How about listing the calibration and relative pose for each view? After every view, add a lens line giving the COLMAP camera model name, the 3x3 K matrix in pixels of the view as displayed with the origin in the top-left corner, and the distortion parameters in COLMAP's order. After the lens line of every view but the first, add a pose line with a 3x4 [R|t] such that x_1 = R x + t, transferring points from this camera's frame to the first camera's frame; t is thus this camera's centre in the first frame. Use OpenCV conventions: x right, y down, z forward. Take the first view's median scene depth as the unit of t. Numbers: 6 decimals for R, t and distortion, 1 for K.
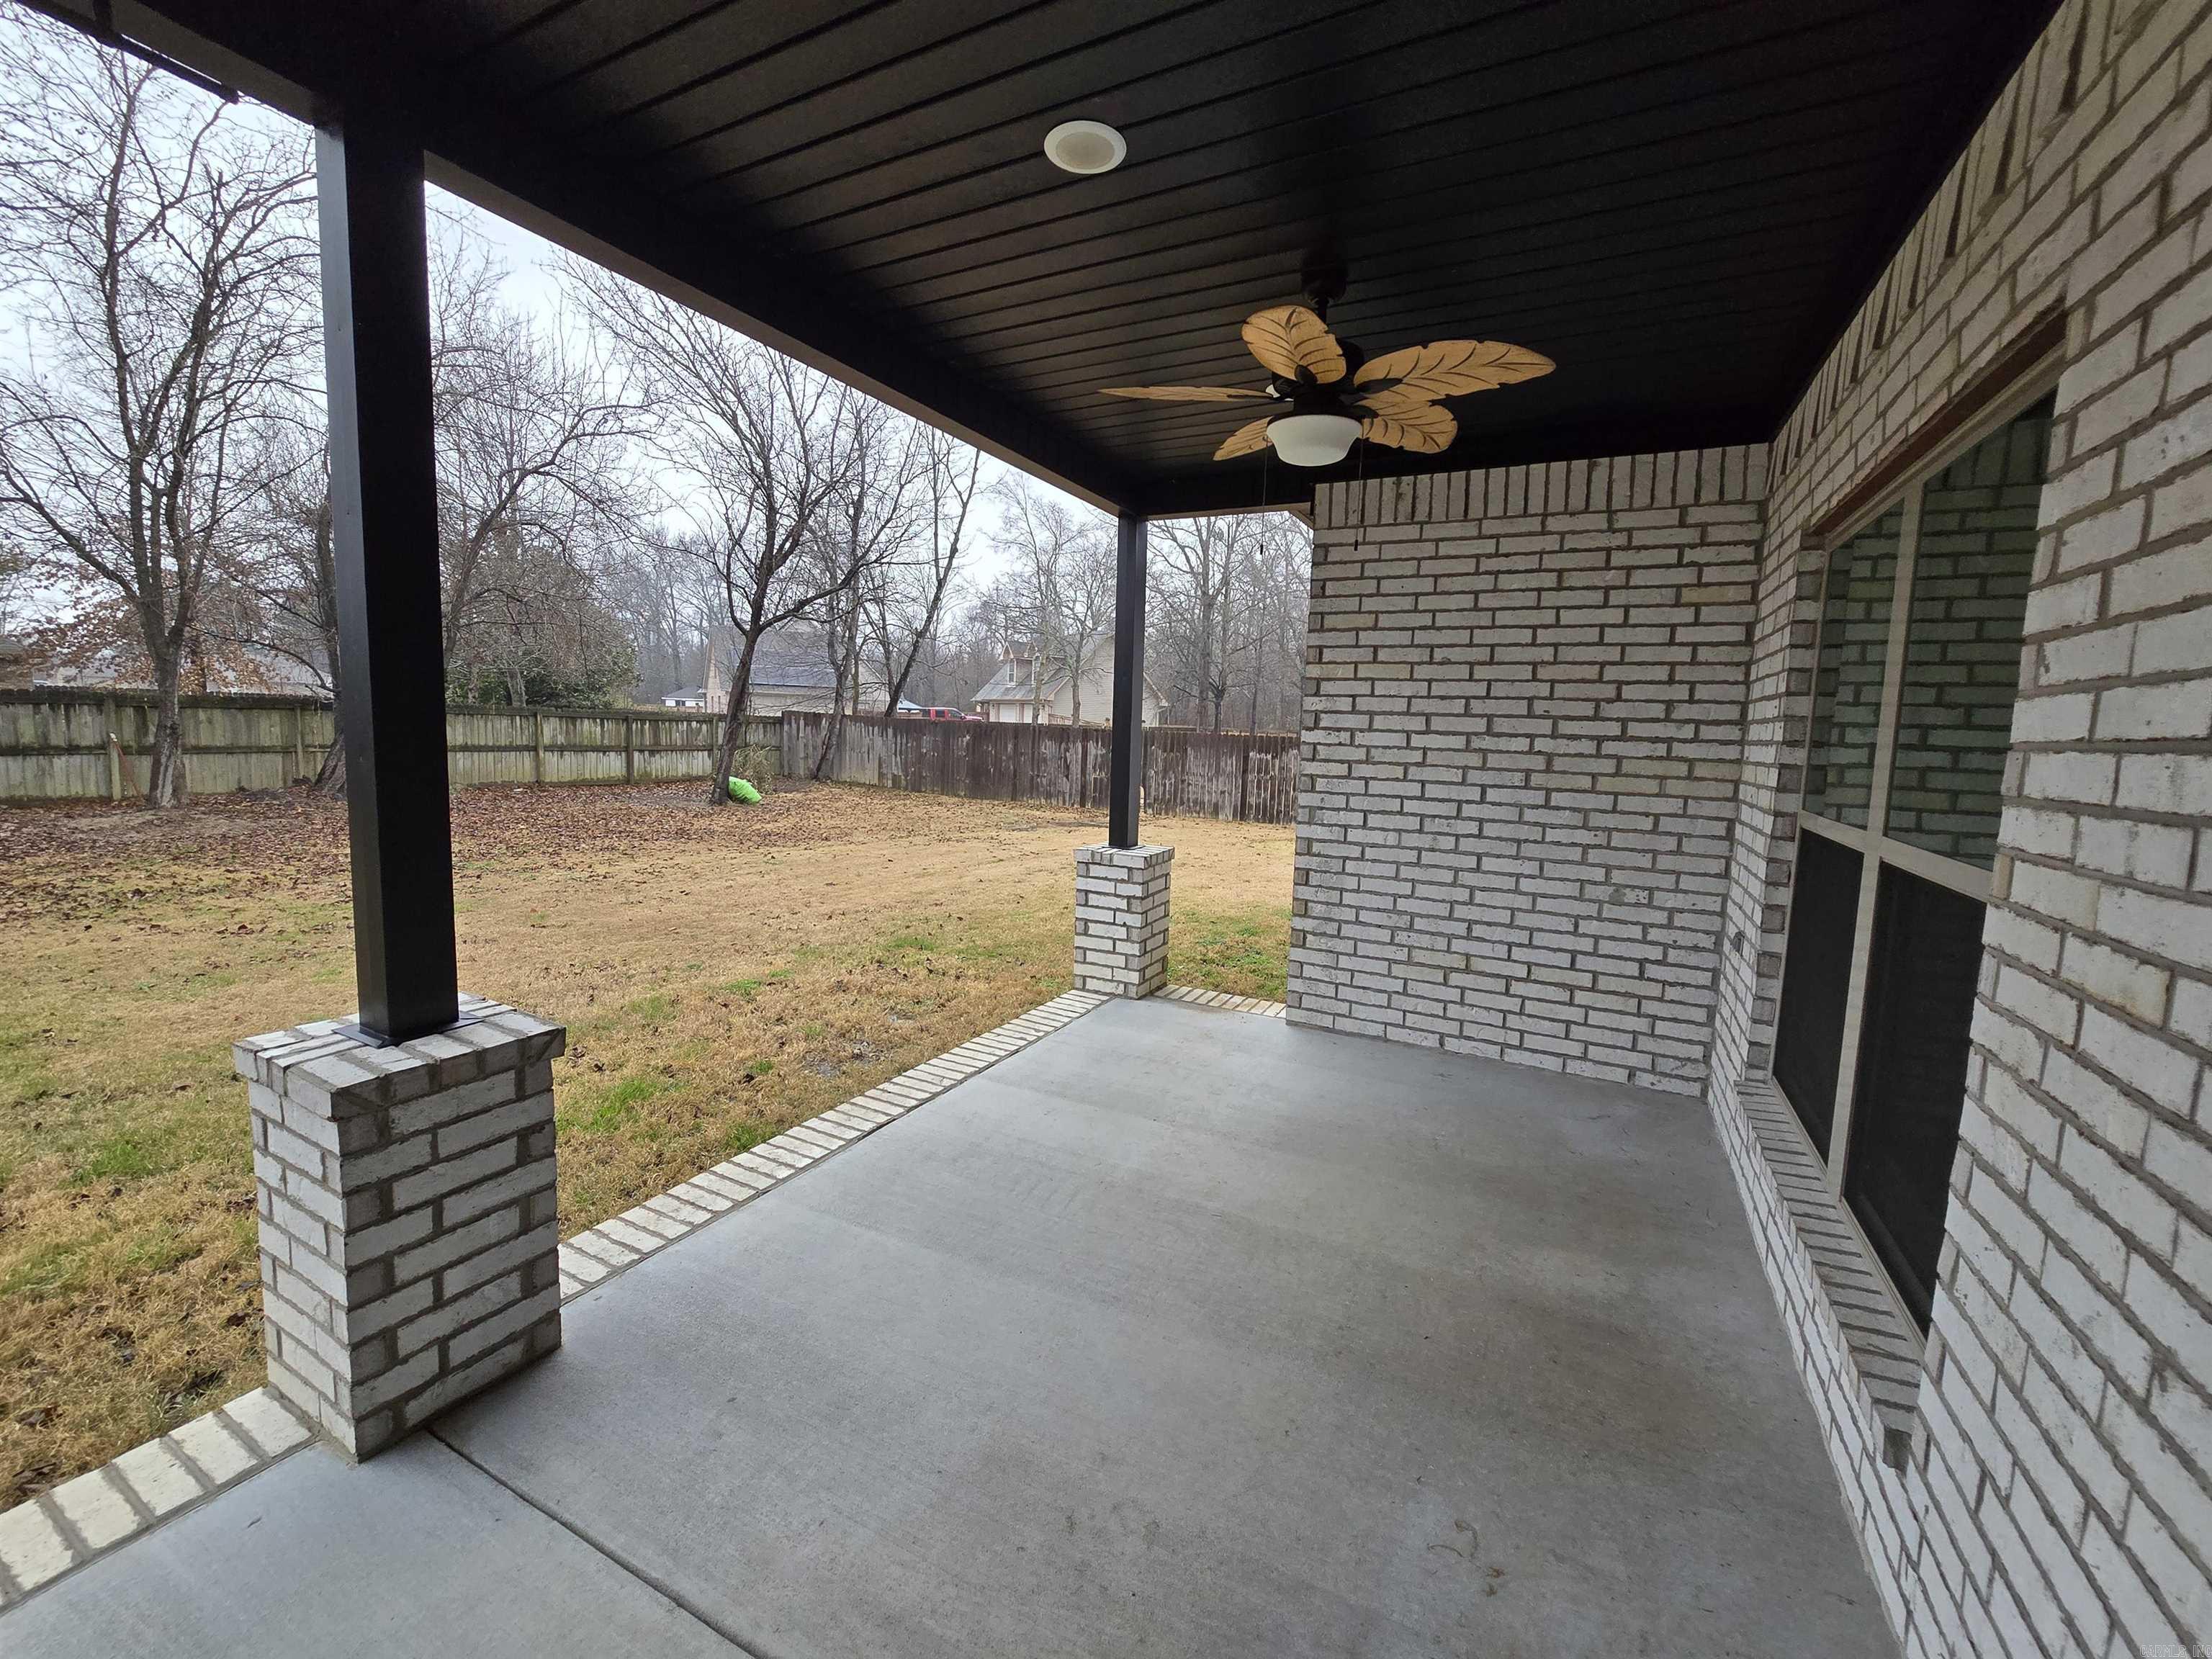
lens RADIAL K [[905.1, 0, 1105.9], [0, 905.1, 815.3], [0, 0, 1]] dist [-0.003958, -0.000164]
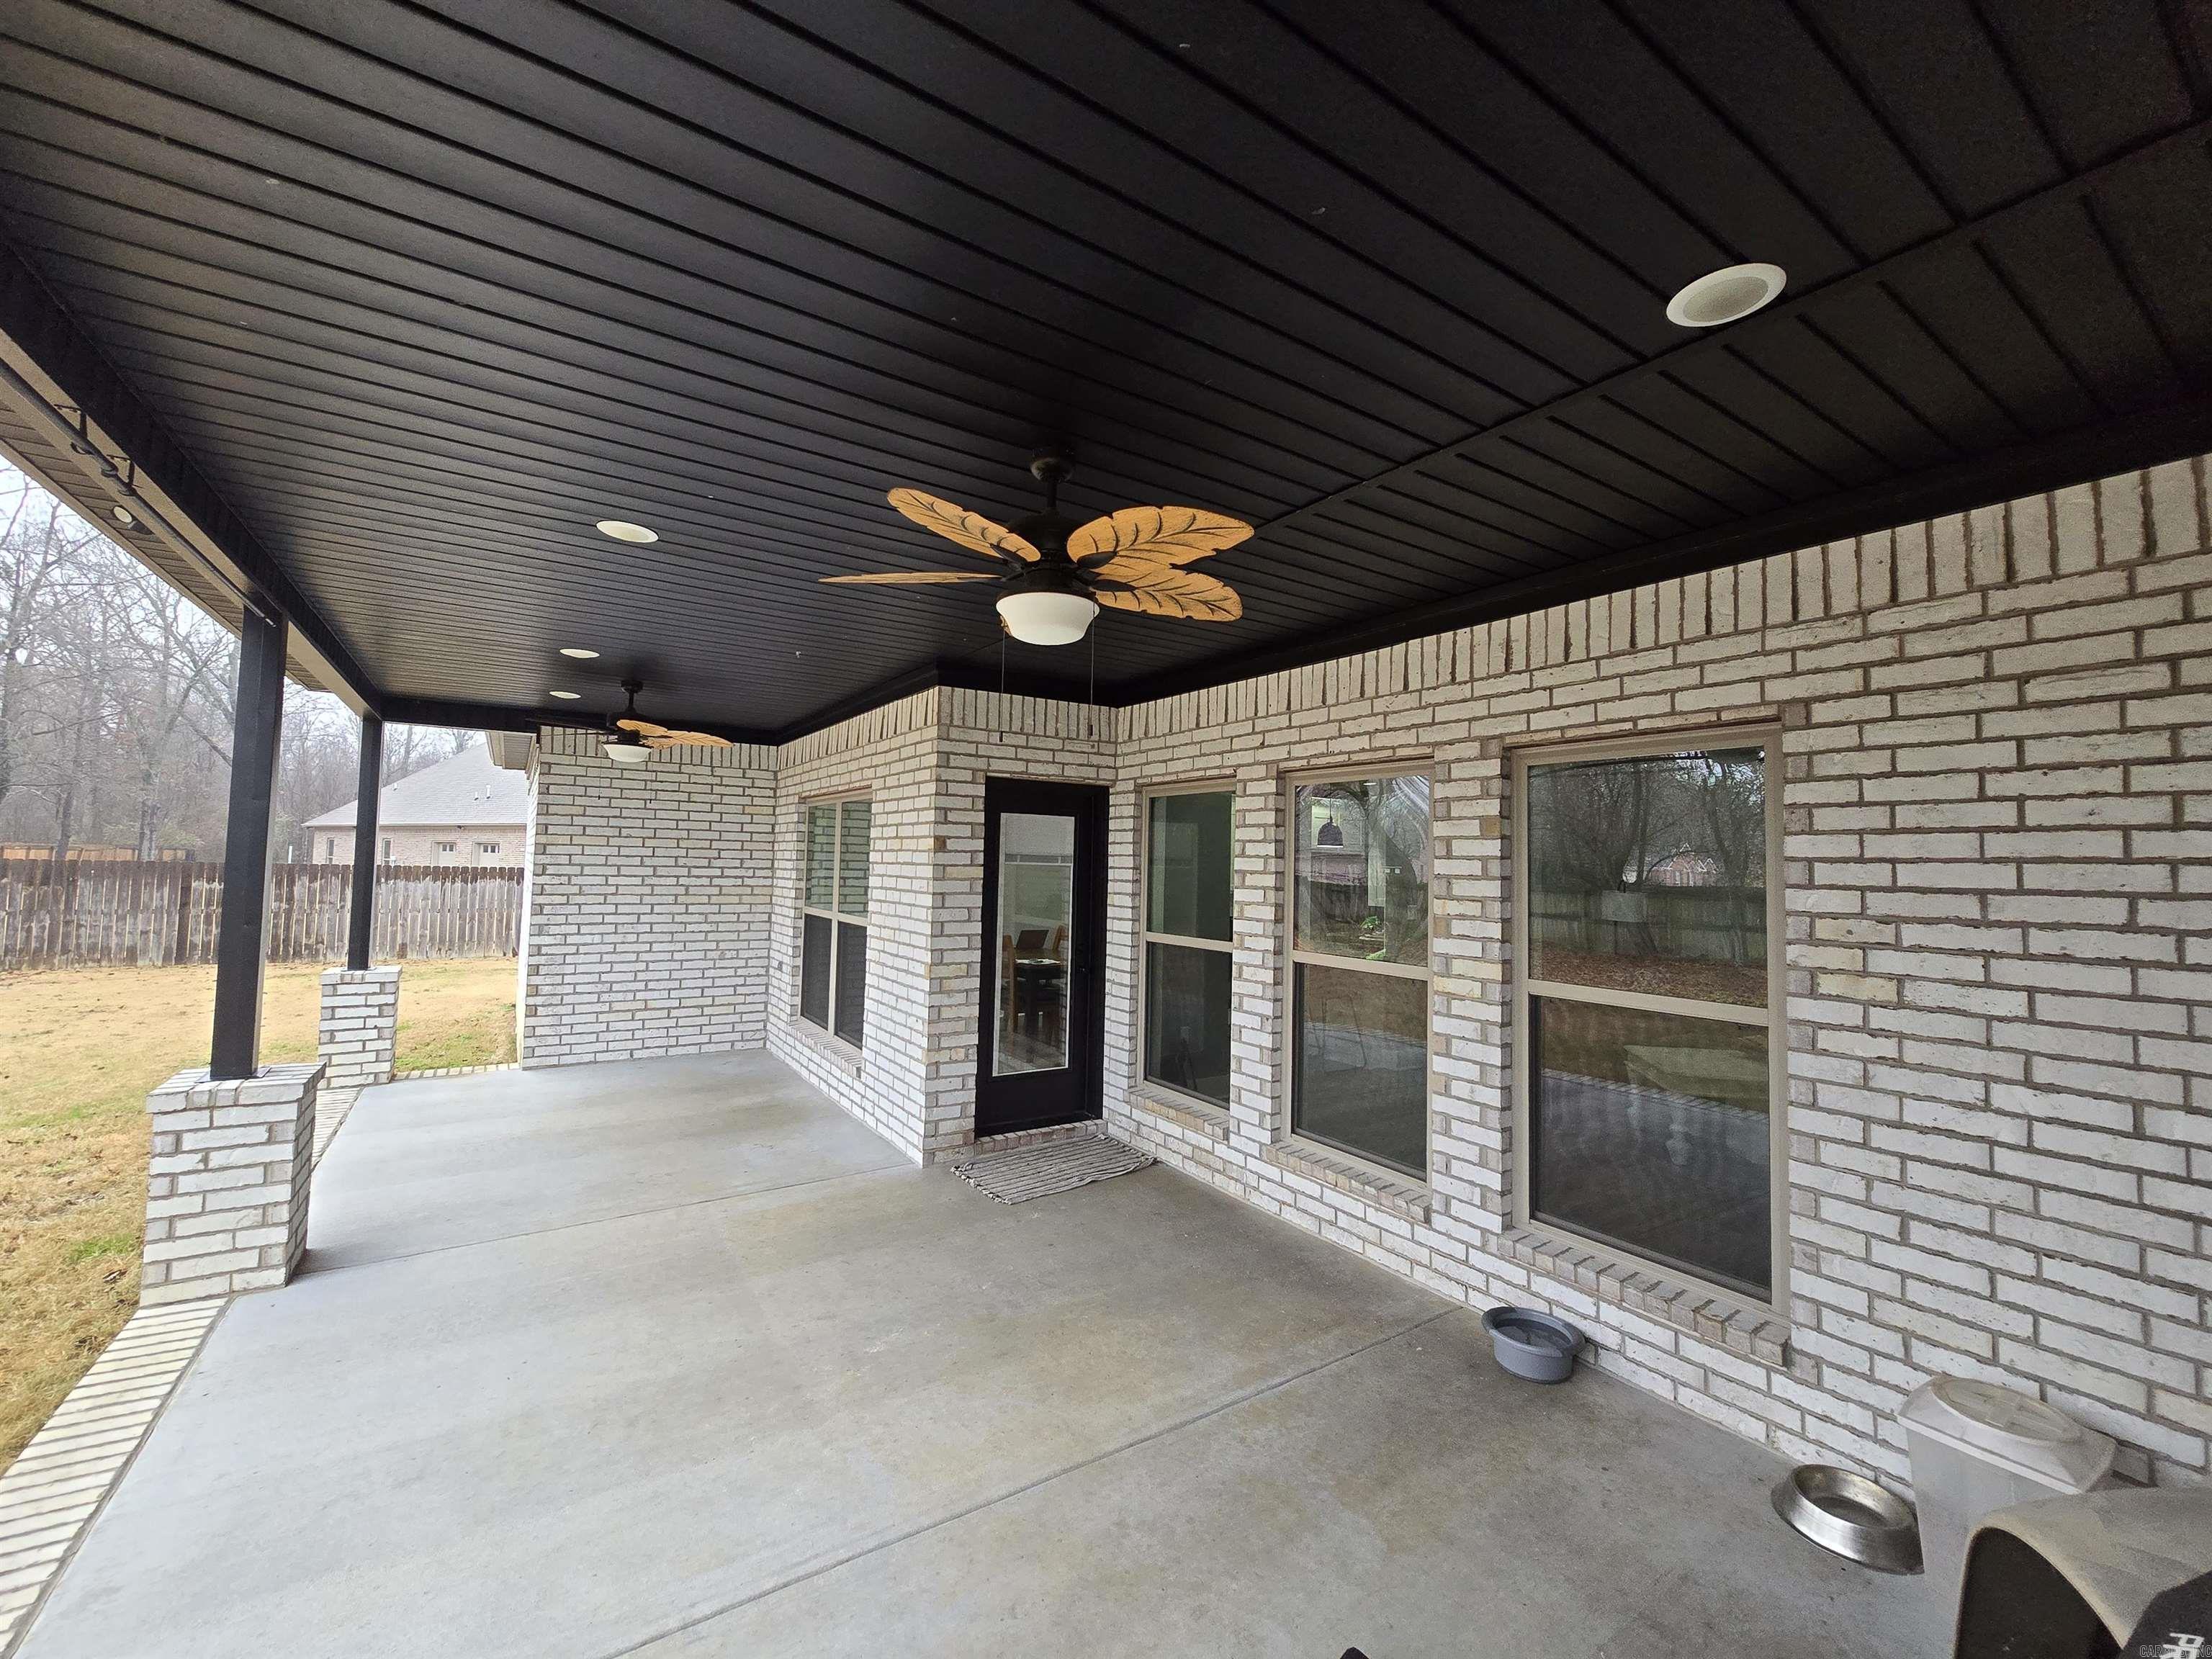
lens RADIAL K [[900.3, 0, 1100.3], [0, 900.3, 816.9], [0, 0, 1]] dist [-0.001724, -0.000167]
pose [[0.487786, 0.023986, 0.872634, -0.741405], [0.080547, 0.994122, -0.072350, -0.003696], [-0.869239, 0.105579, 0.482987, -0.693081]]
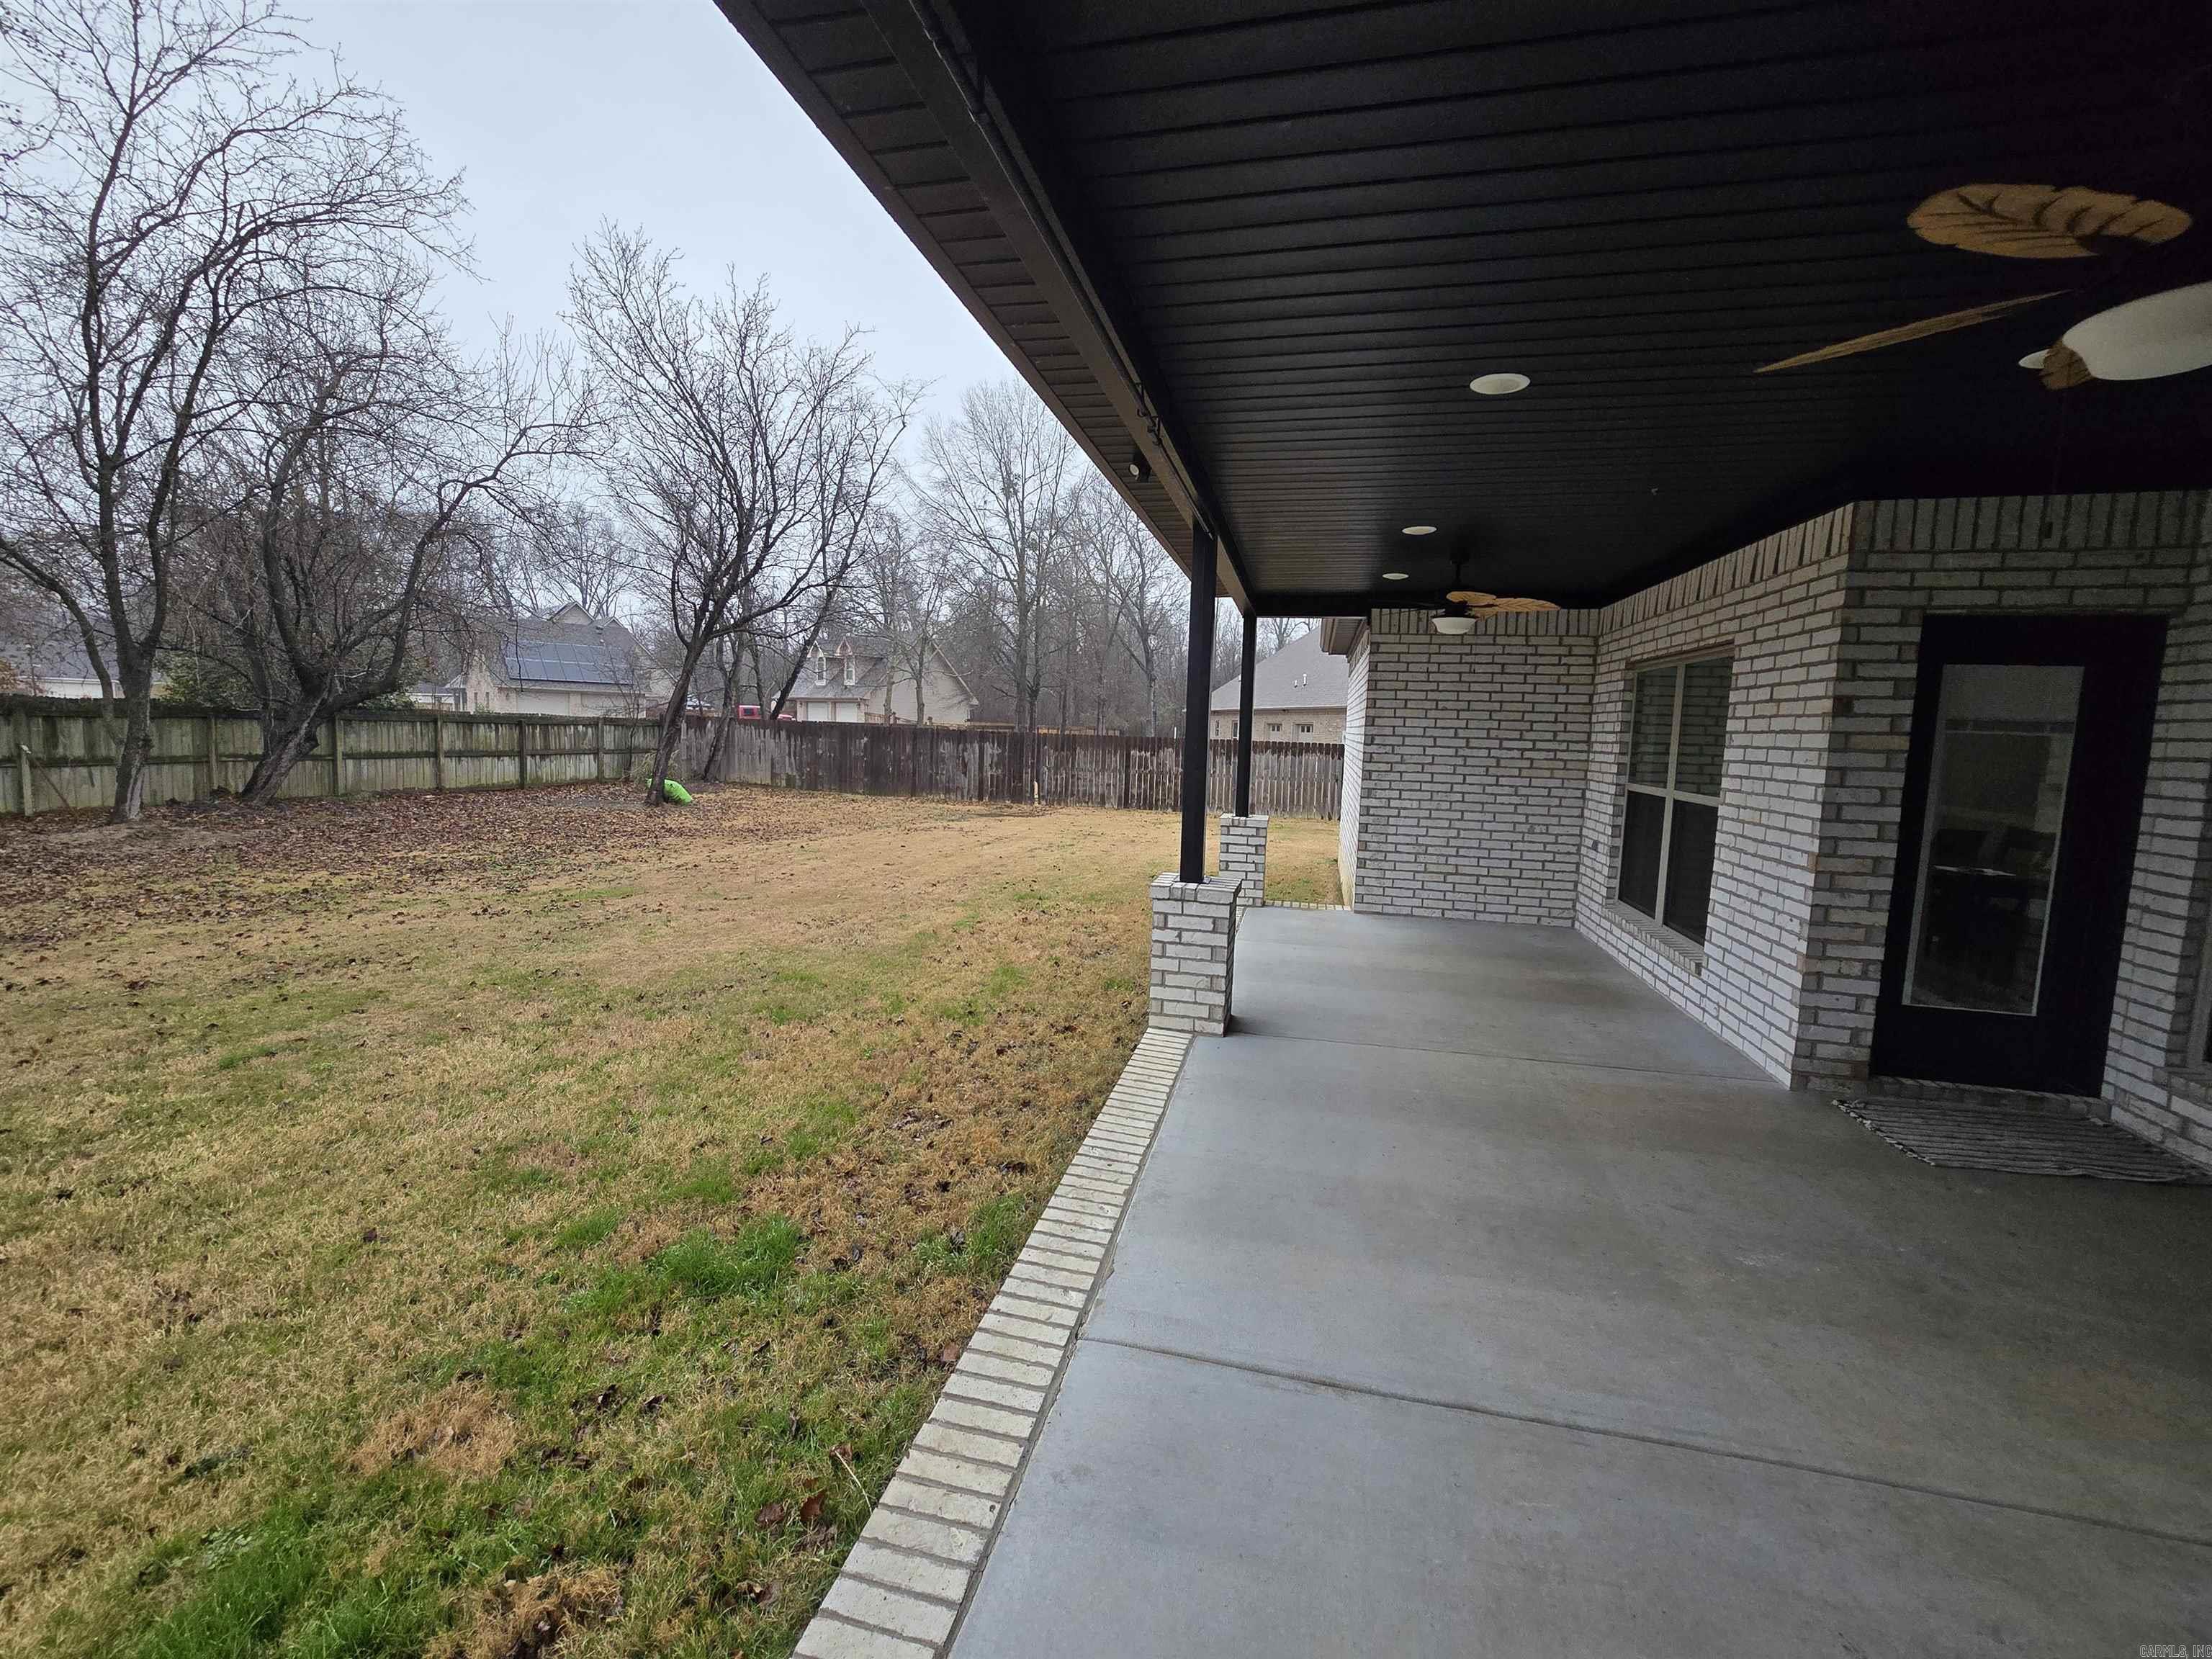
lens RADIAL K [[903.5, 0, 1103.9], [0, 903.5, 817.2], [0, 0, 1]] dist [-0.003104, 0.001031]
pose [[0.968051, -0.029111, 0.249057, -0.797448], [0.027079, 0.999566, 0.011583, 0.014104], [-0.249286, -0.004469, 0.968420, -0.651926]]
